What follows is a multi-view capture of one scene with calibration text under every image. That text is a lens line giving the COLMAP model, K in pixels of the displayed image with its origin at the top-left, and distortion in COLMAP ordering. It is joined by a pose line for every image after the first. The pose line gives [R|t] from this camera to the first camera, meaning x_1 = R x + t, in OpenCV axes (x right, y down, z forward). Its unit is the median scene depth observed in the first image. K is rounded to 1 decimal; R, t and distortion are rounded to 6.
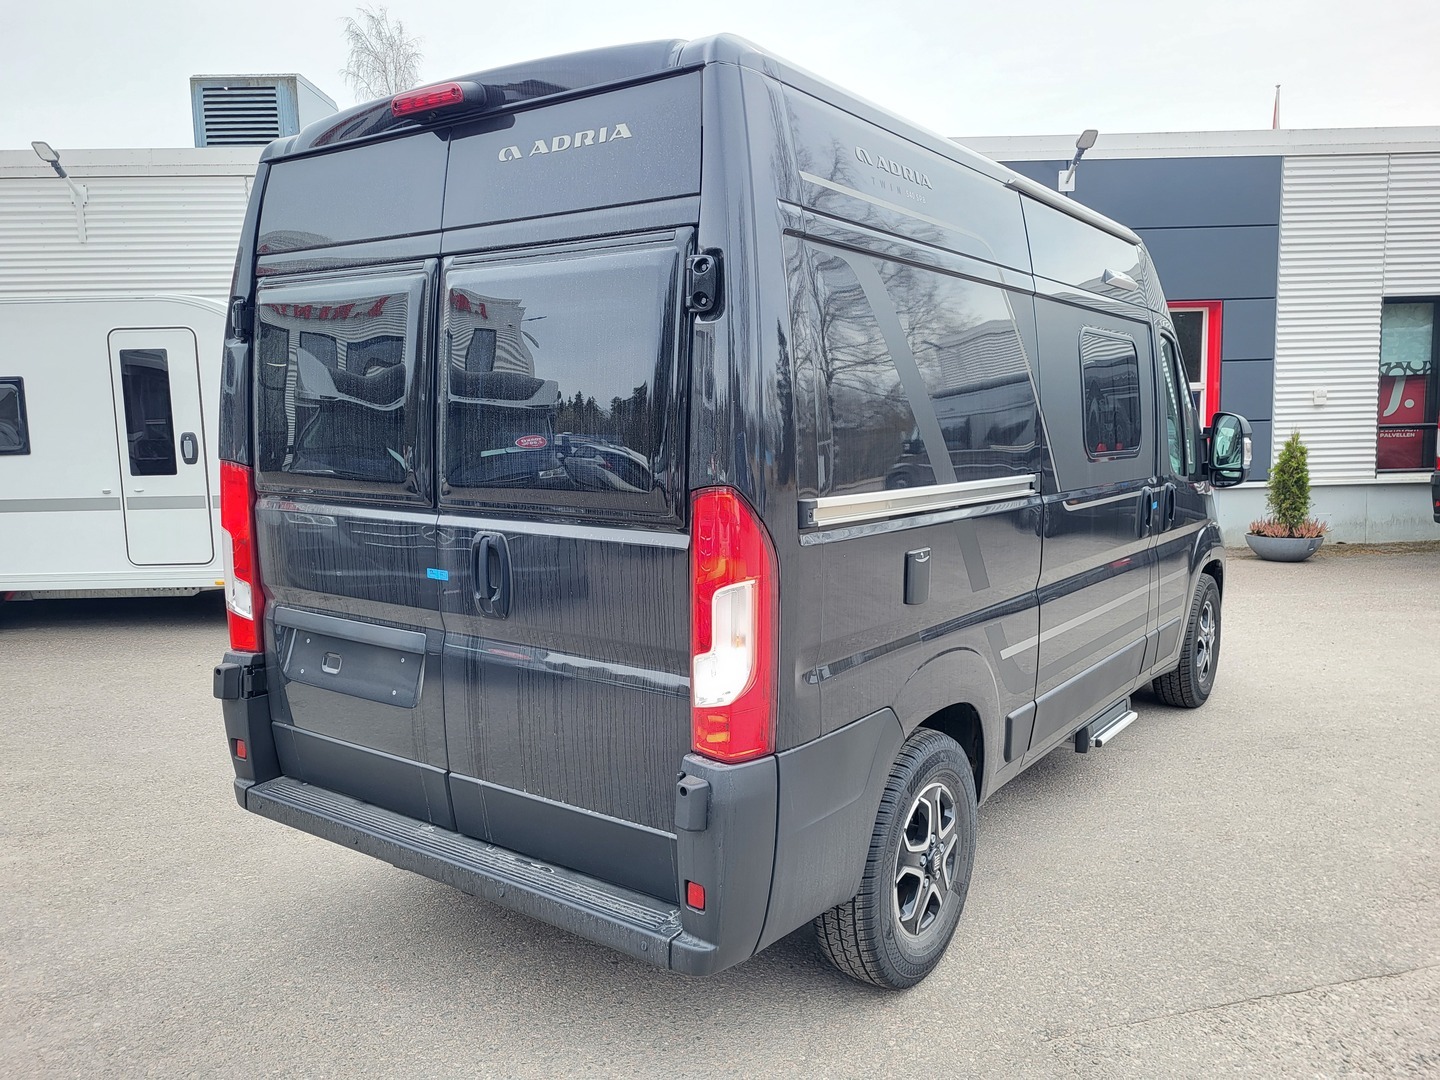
lens RADIAL K [[1102.6, 0, 714.6], [0, 1102.6, 538.3], [0, 0, 1]] dist [0.034397, -0.004619]
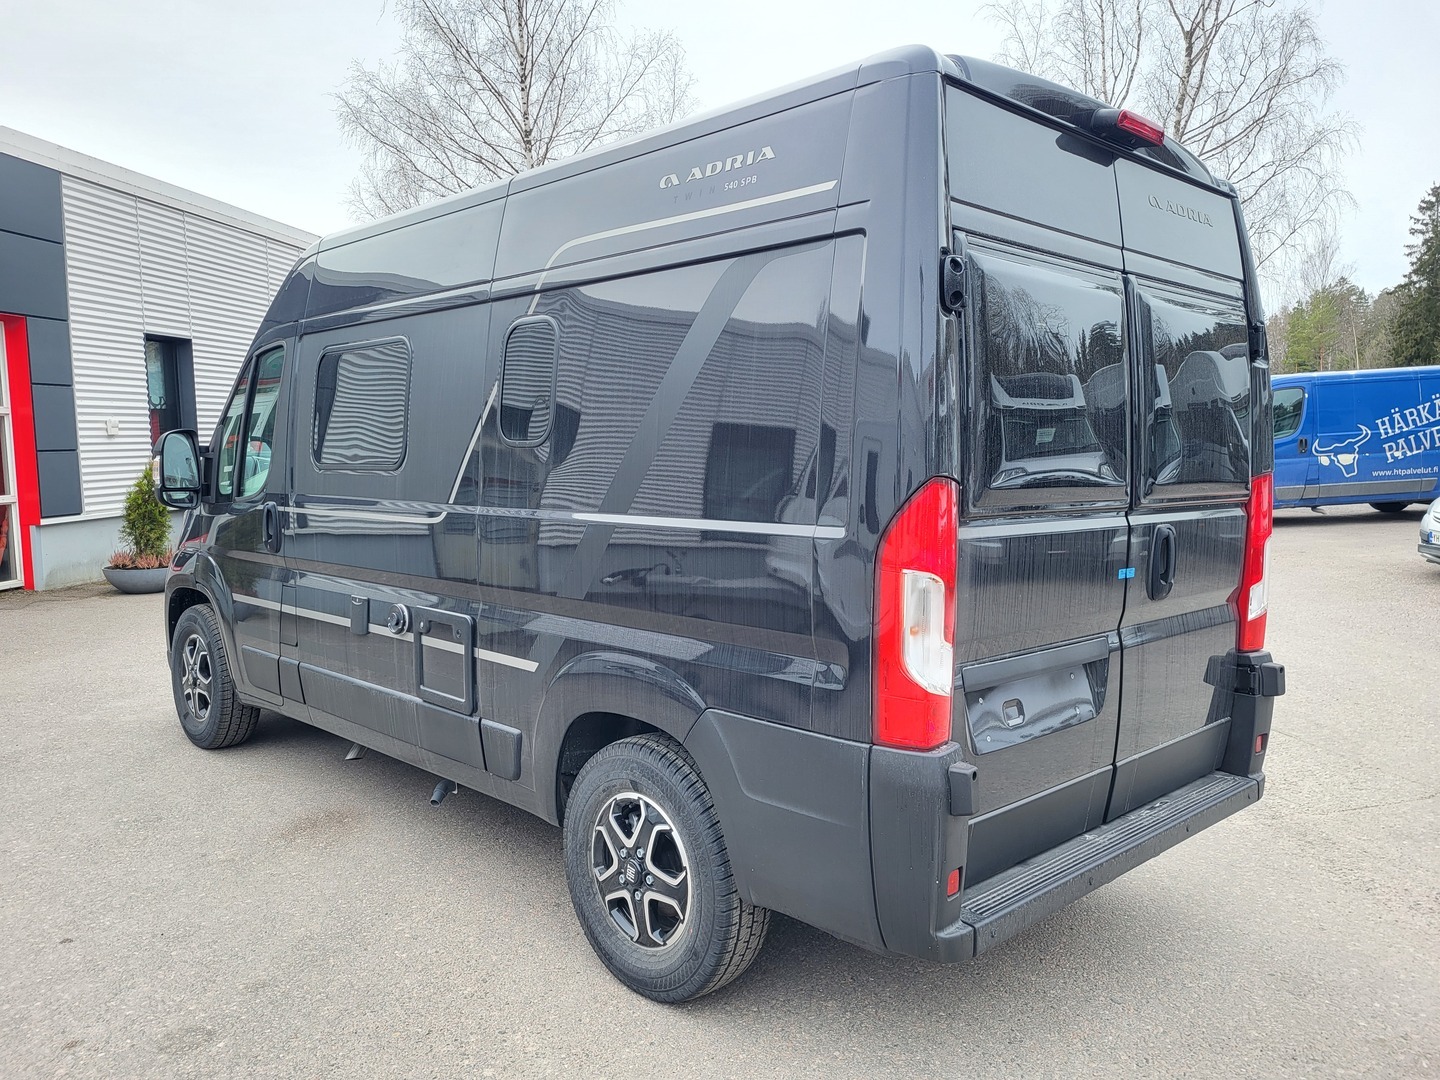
lens RADIAL K [[1102.6, 0, 715.1], [0, 1102.6, 543.7], [0, 0, 1]] dist [0.034397, -0.004619]
pose [[0.170663, -0.079051, 0.982153, -0.351087], [0.108937, 0.992180, 0.060929, -0.026147], [-0.979289, 0.096595, 0.177940, 0.312005]]
